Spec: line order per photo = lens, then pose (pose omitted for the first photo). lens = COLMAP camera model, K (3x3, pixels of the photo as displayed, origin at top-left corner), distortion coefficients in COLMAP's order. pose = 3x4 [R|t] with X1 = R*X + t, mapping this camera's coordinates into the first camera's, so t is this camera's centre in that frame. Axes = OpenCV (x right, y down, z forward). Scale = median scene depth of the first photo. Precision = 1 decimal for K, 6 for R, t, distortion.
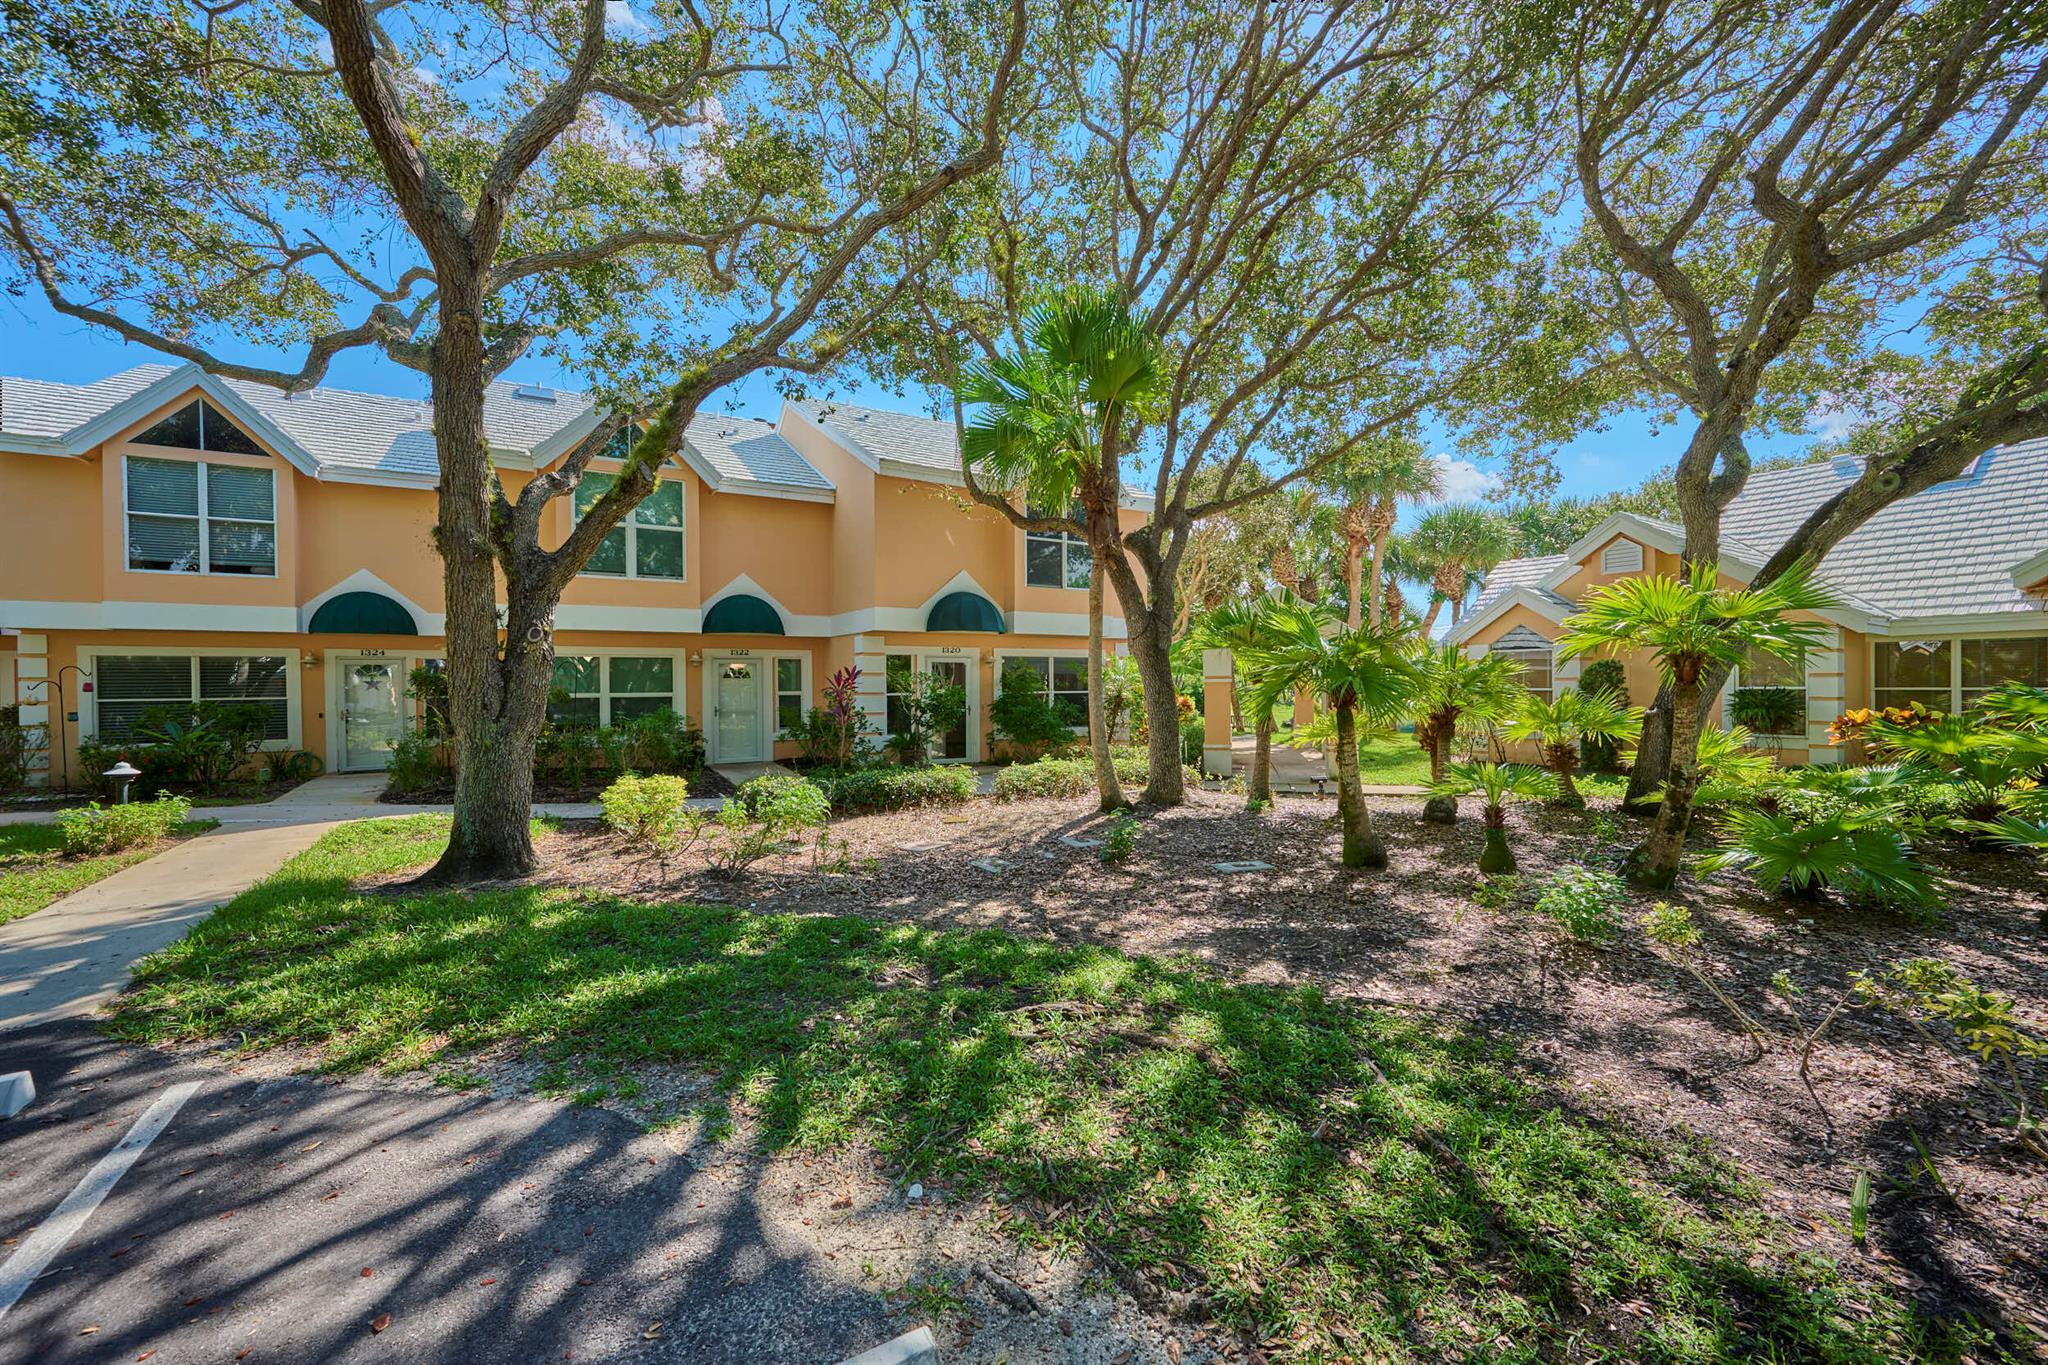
lens RADIAL K [[828.0, 0, 1045.3], [0, 828.0, 688.4], [0, 0, 1]] dist [-0.000056, 0.000028]
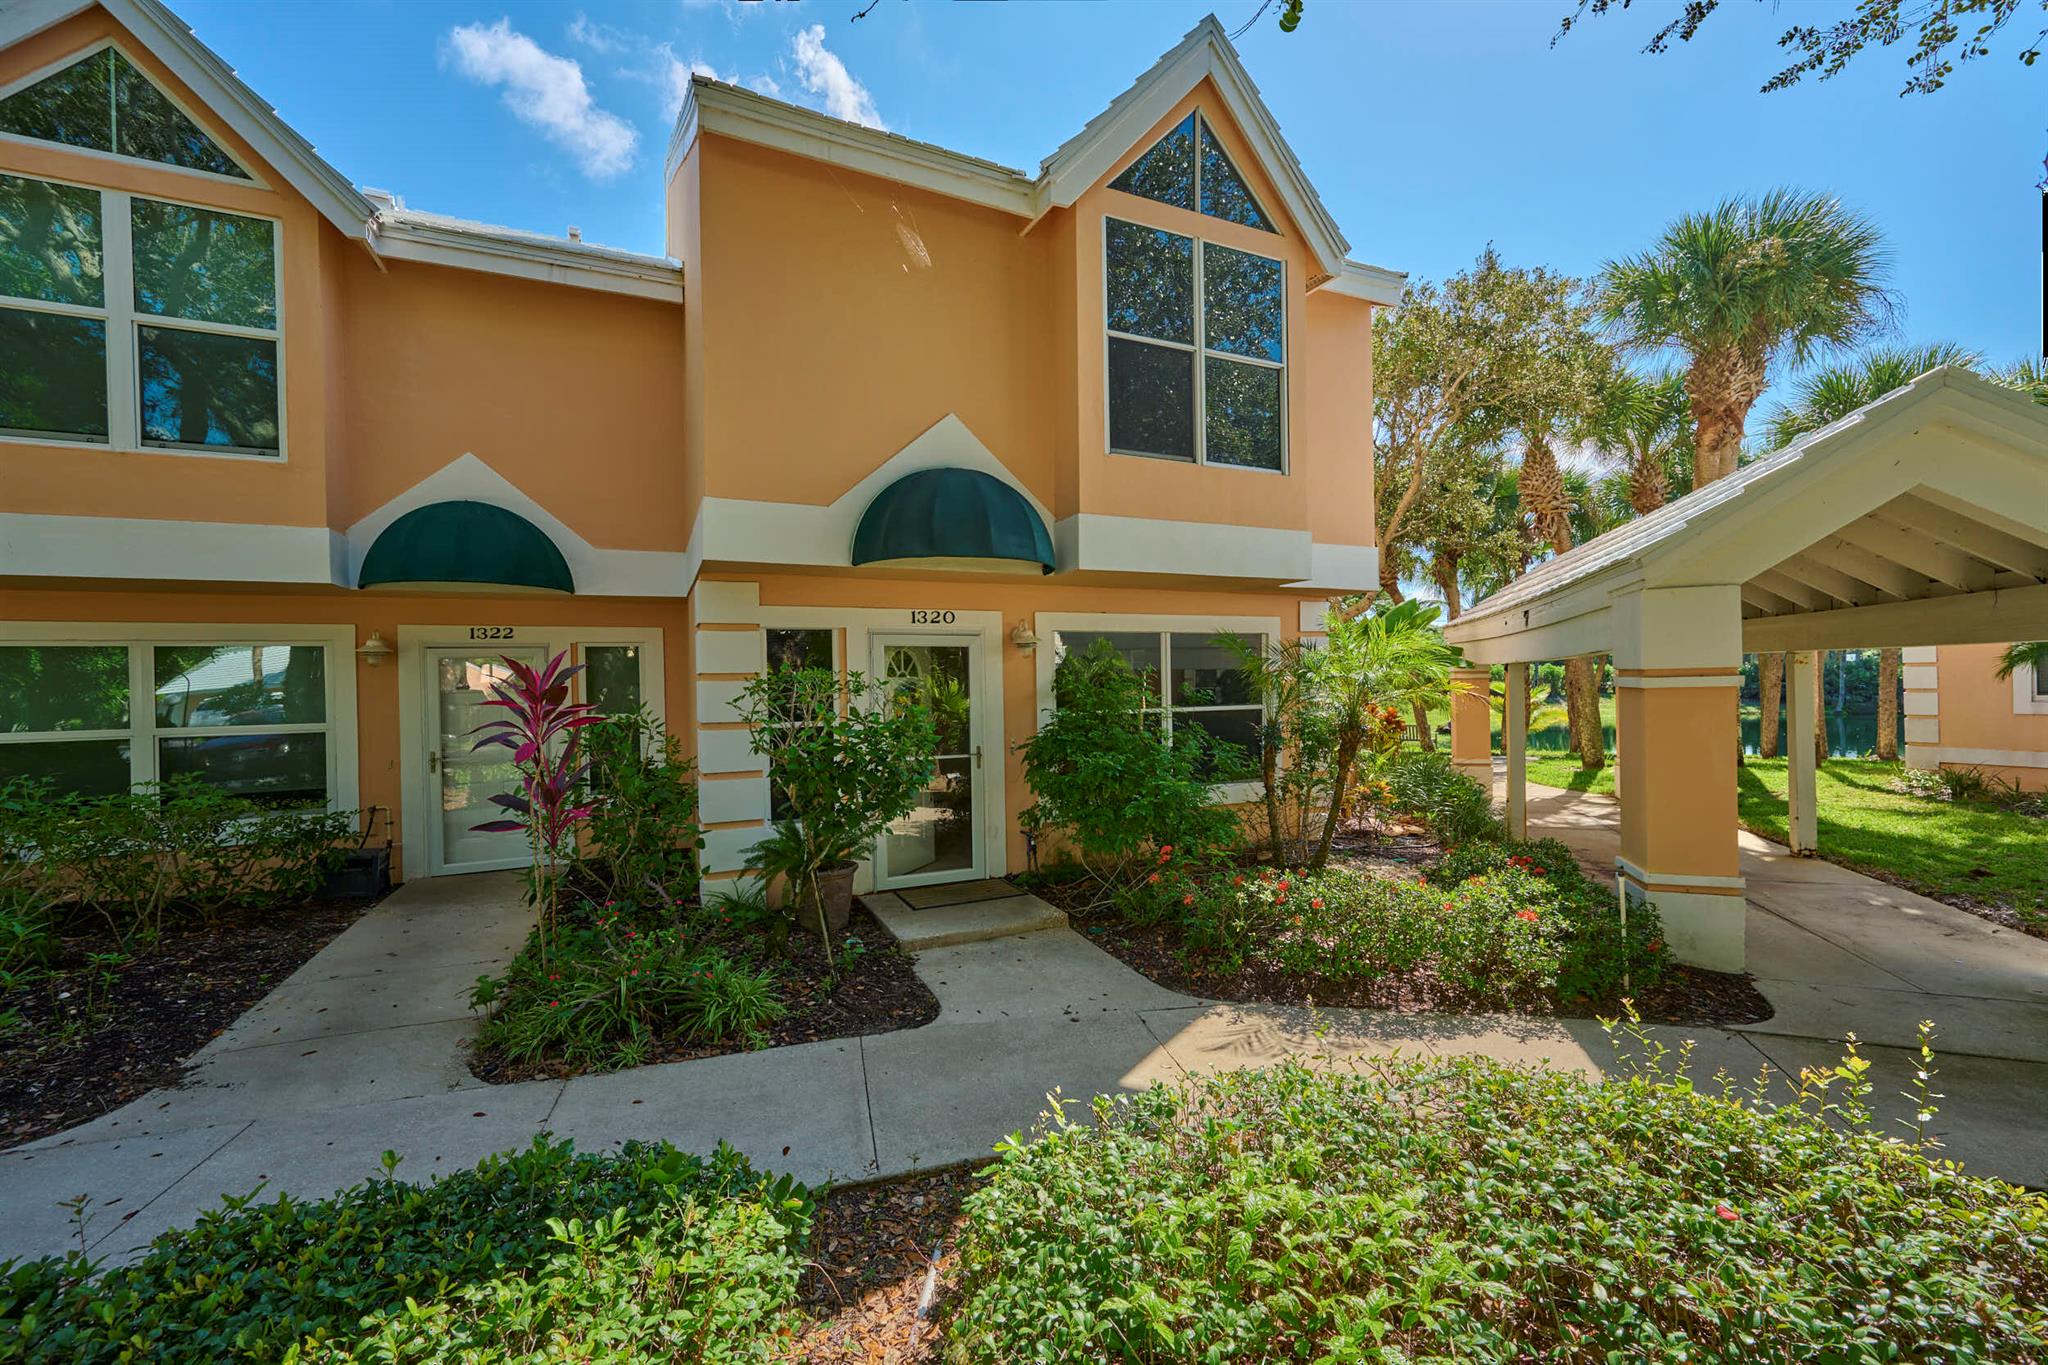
lens RADIAL K [[828.0, 0, 1045.3], [0, 828.0, 688.4], [0, 0, 1]] dist [-0.000056, 0.000028]
pose [[0.994115, -0.012392, -0.107615, -0.011040], [0.012600, 0.999920, 0.001246, -0.009440], [0.107591, -0.002594, 0.994192, 0.590250]]
